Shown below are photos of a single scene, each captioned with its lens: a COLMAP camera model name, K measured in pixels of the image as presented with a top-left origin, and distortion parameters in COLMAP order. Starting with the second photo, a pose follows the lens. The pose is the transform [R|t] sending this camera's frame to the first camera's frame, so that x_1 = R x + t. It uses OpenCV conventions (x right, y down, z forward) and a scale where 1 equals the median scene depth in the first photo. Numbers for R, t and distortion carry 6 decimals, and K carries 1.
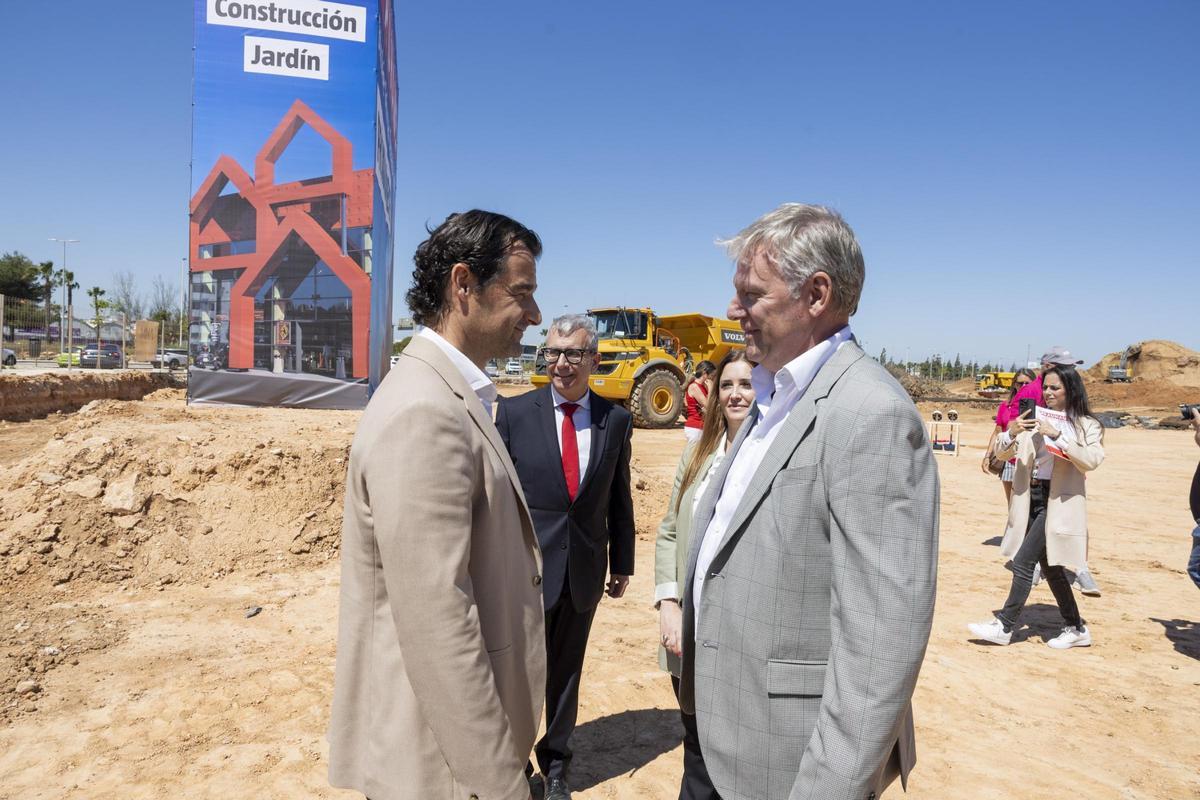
lens RADIAL K [[784.8, 0, 600.0], [0, 784.8, 400.0], [0, 0, 1]] dist [0.003380, -0.001727]
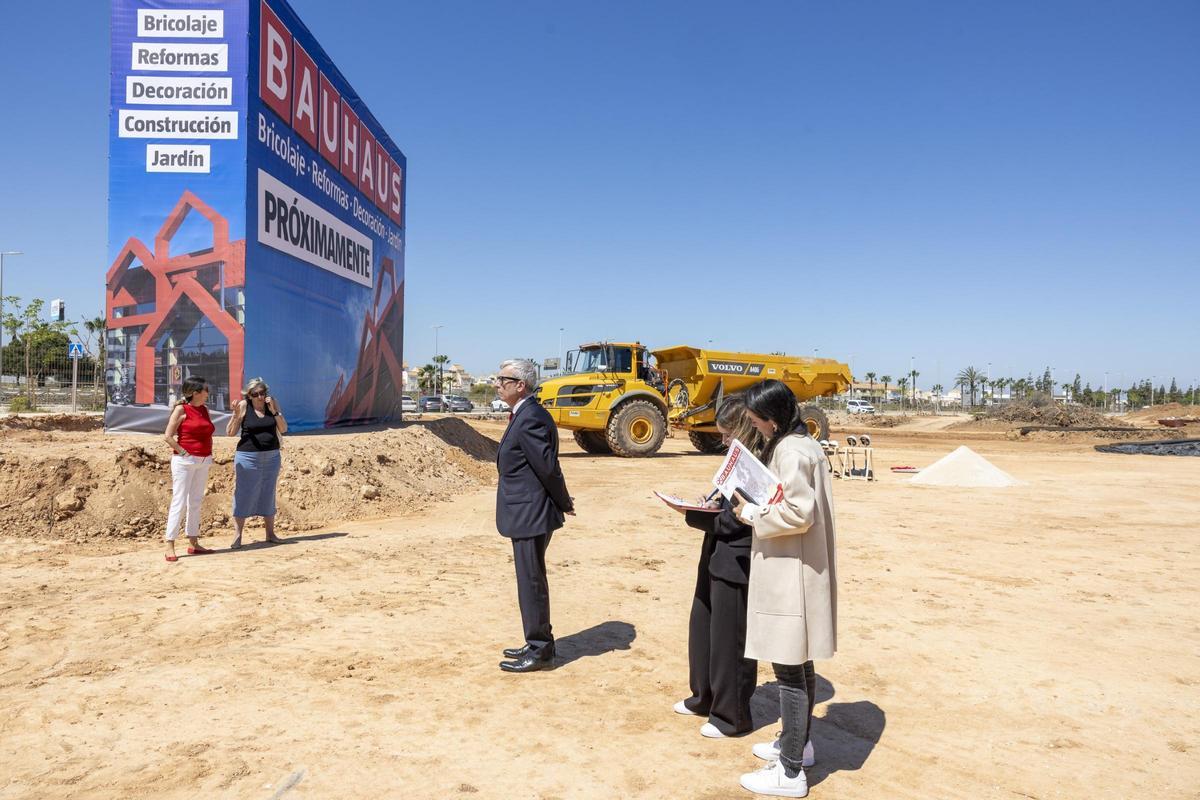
lens RADIAL K [[784.9, 0, 600.0], [0, 784.9, 400.0], [0, 0, 1]] dist [-0.007962, 0.000466]
pose [[0.976816, -0.018232, -0.213303, 0.518293], [0.008573, 0.998899, -0.046123, 0.017780], [0.213909, 0.043225, 0.975897, -0.068386]]
